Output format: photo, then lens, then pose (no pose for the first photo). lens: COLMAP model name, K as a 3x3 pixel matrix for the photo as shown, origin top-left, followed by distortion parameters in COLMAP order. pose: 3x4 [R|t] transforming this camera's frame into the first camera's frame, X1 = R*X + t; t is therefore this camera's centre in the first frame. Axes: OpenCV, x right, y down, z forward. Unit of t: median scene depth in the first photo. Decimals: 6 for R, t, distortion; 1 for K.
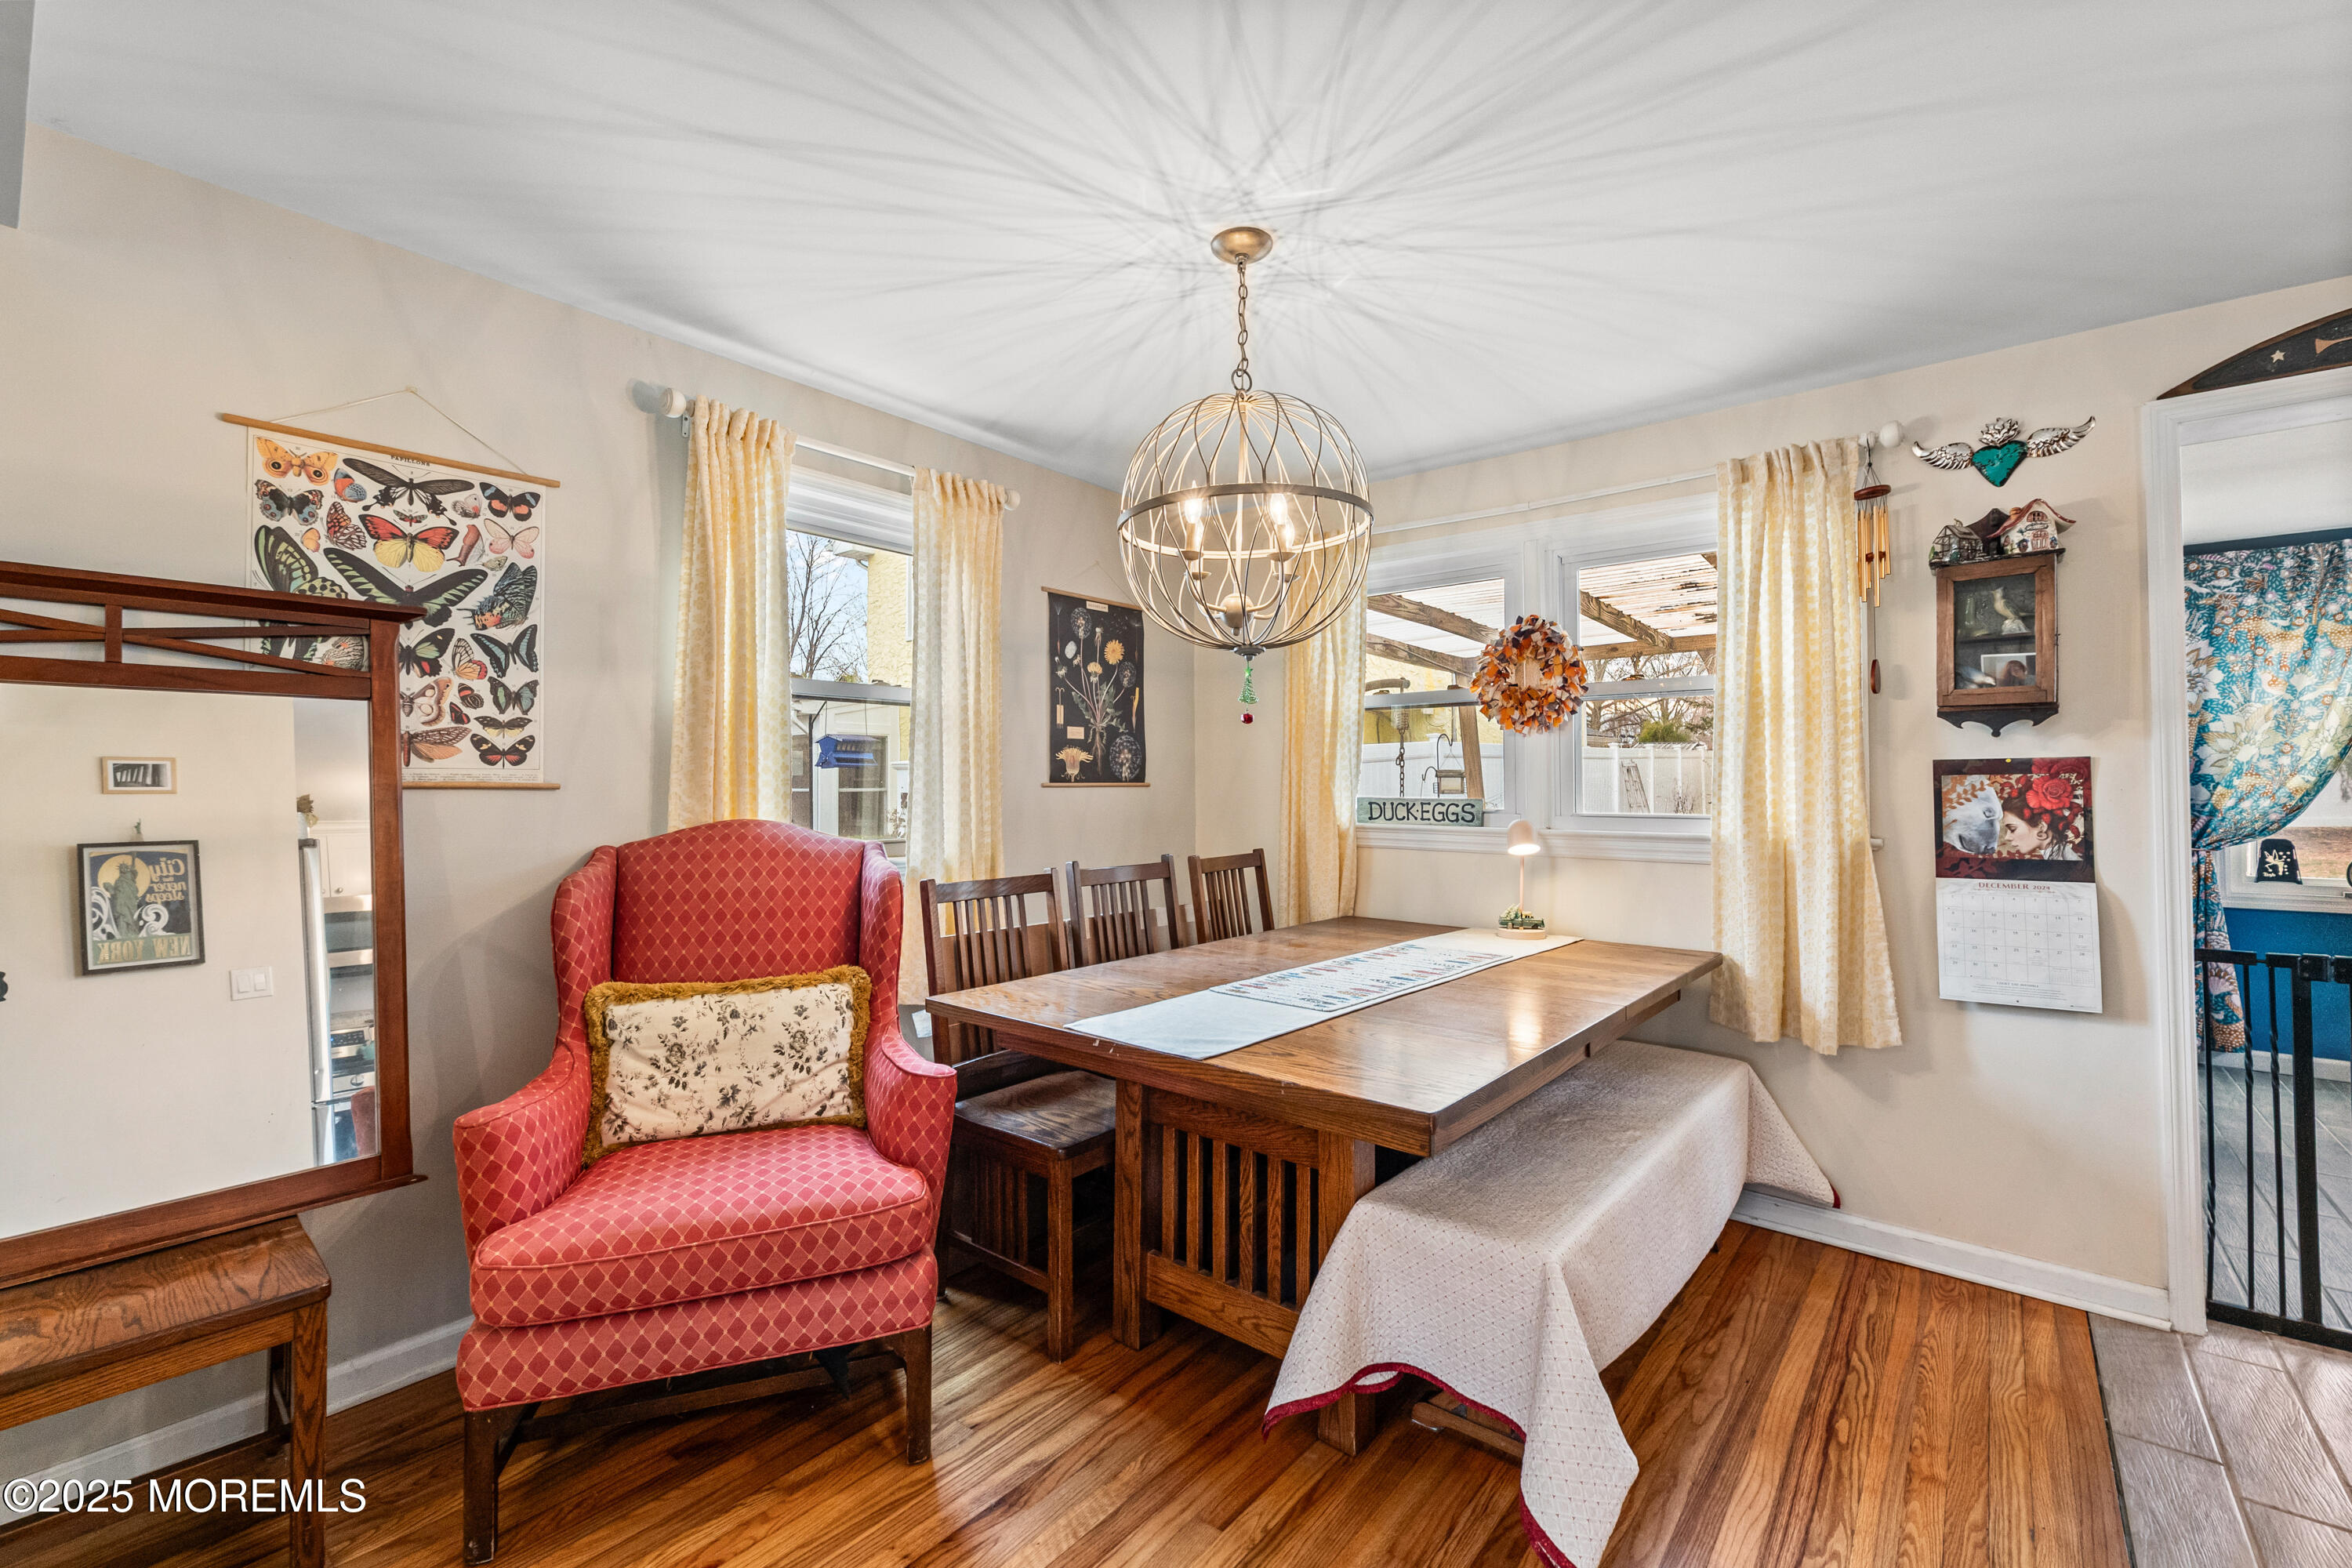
lens RADIAL K [[955.0, 0, 1176.0], [0, 955.0, 784.0], [0, 0, 1]] dist [0.001731, -0.000208]
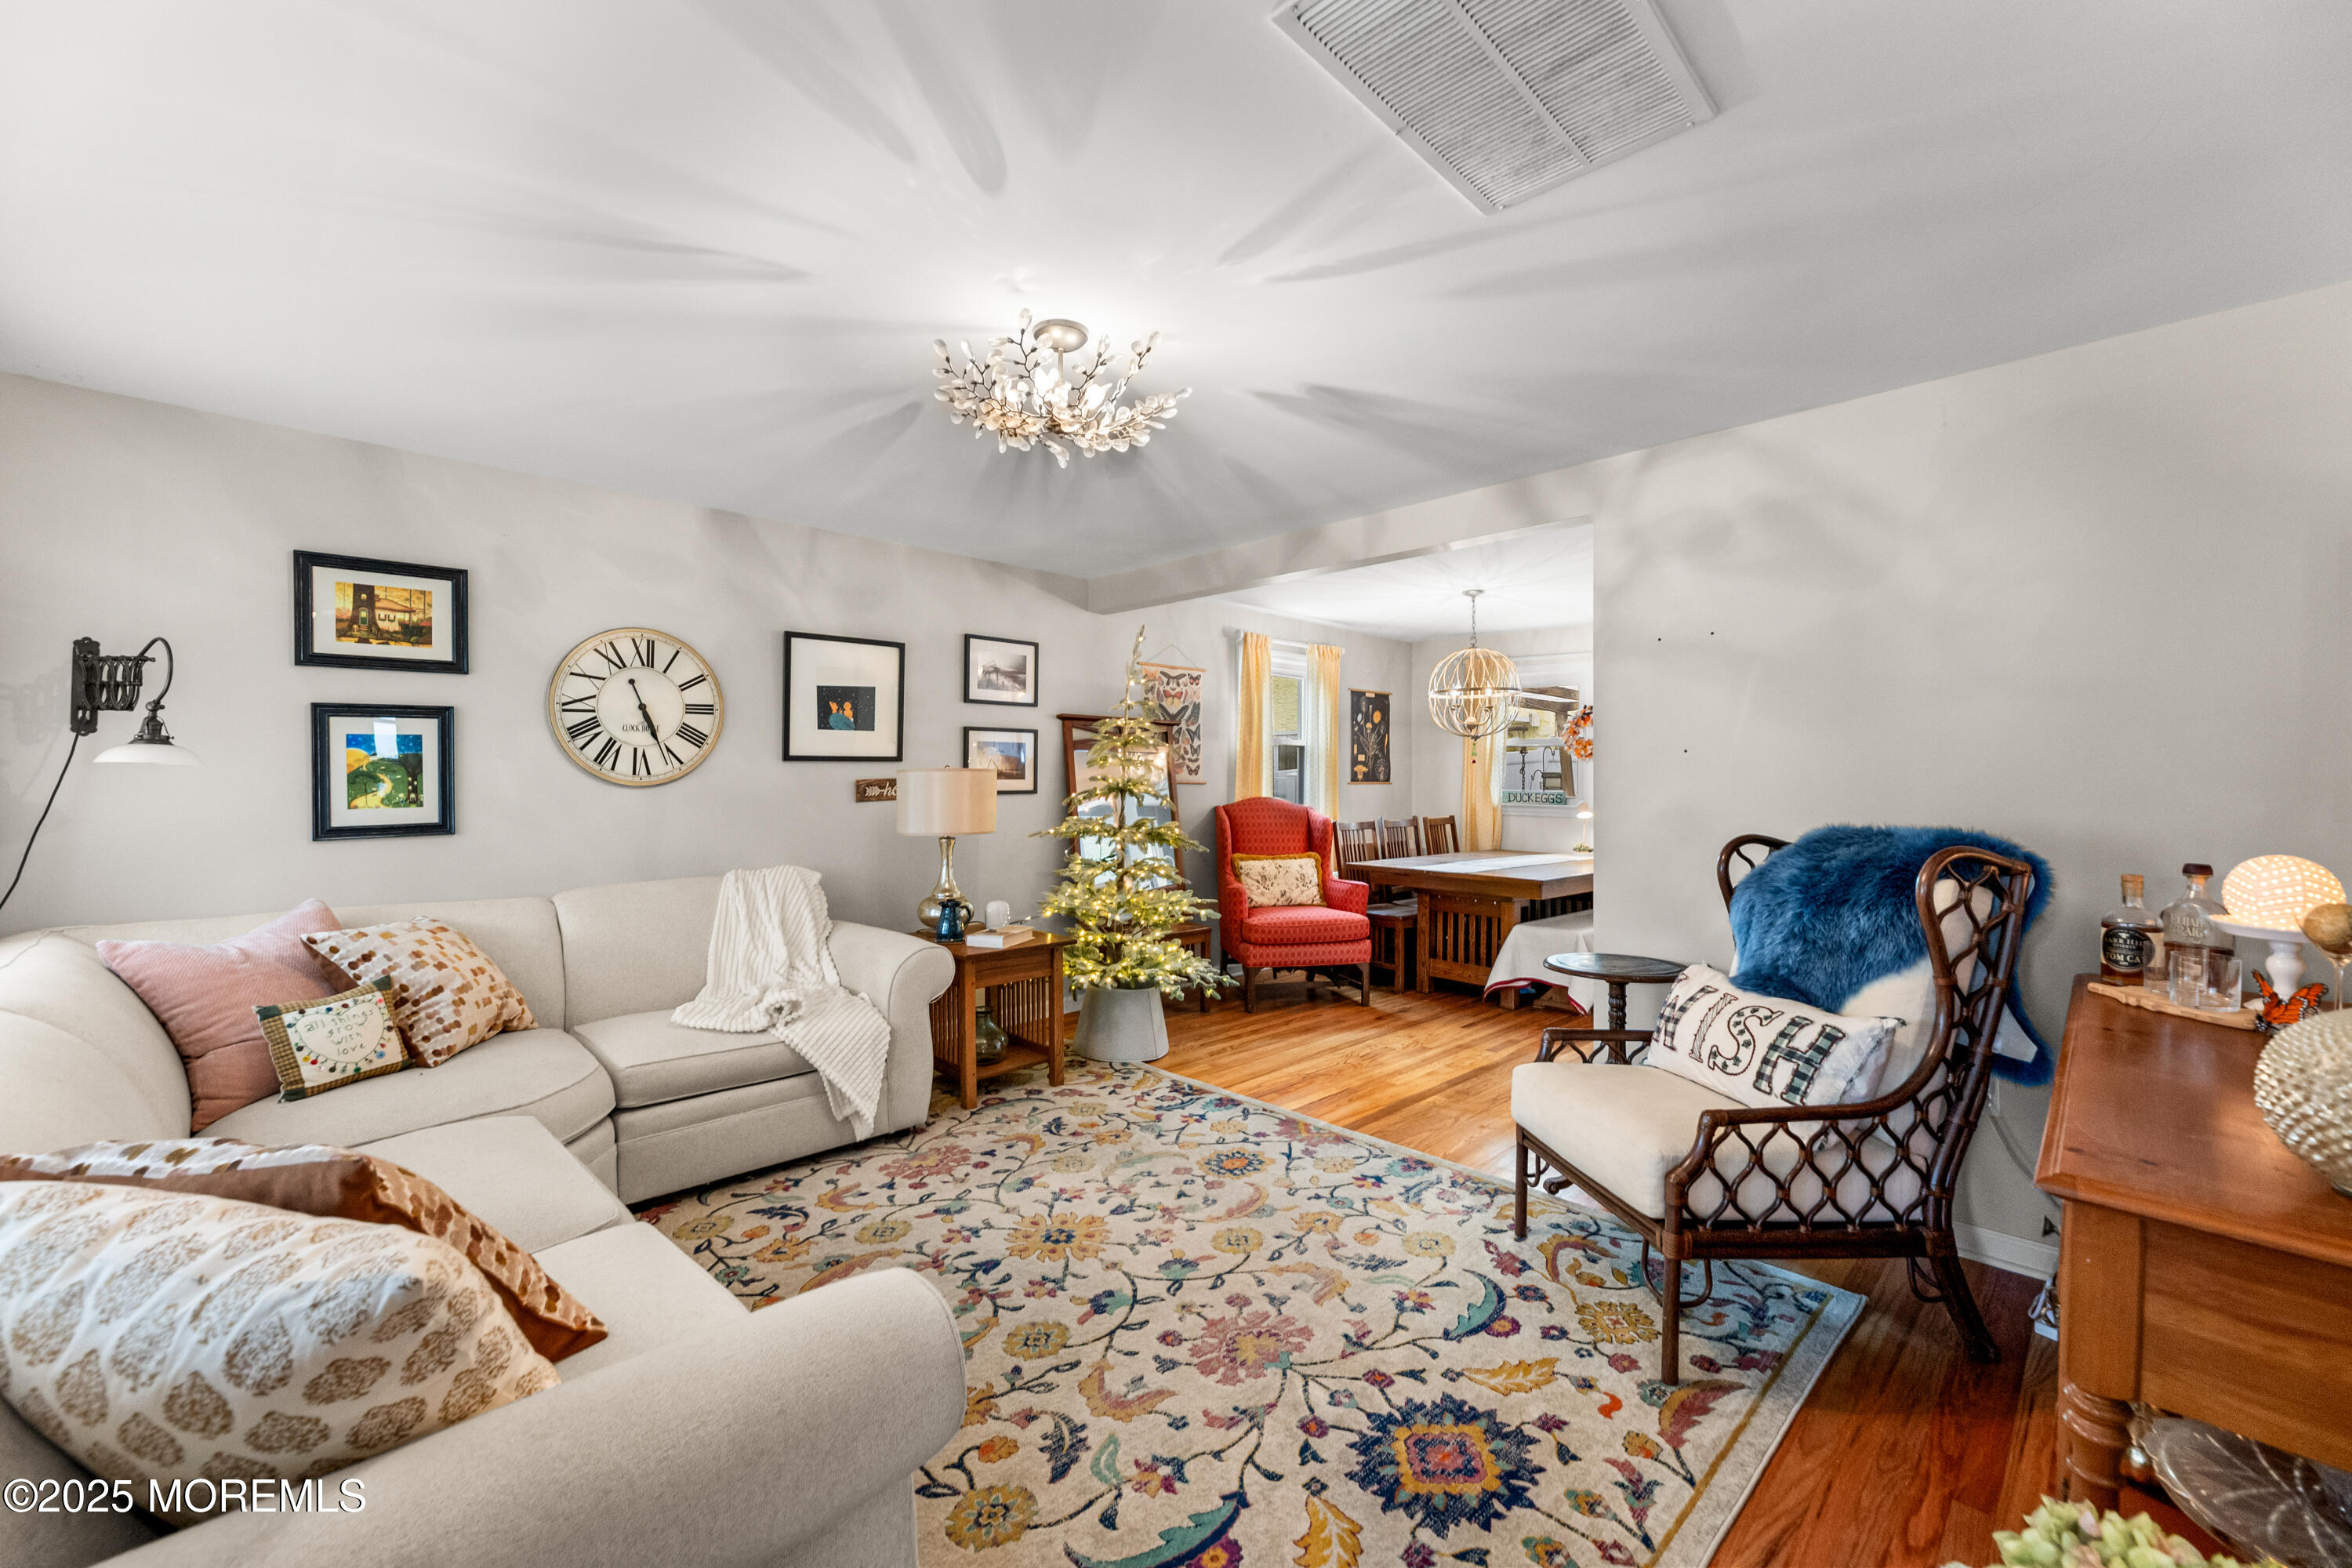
lens RADIAL K [[949.4, 0, 1181.7], [0, 949.4, 771.0], [0, 0, 1]] dist [0.001767, -0.000234]
pose [[0.995319, 0.005112, -0.096506, -0.424700], [-0.005956, 0.999946, -0.008458, -0.008145], [0.096458, 0.008993, 0.995296, -1.552102]]
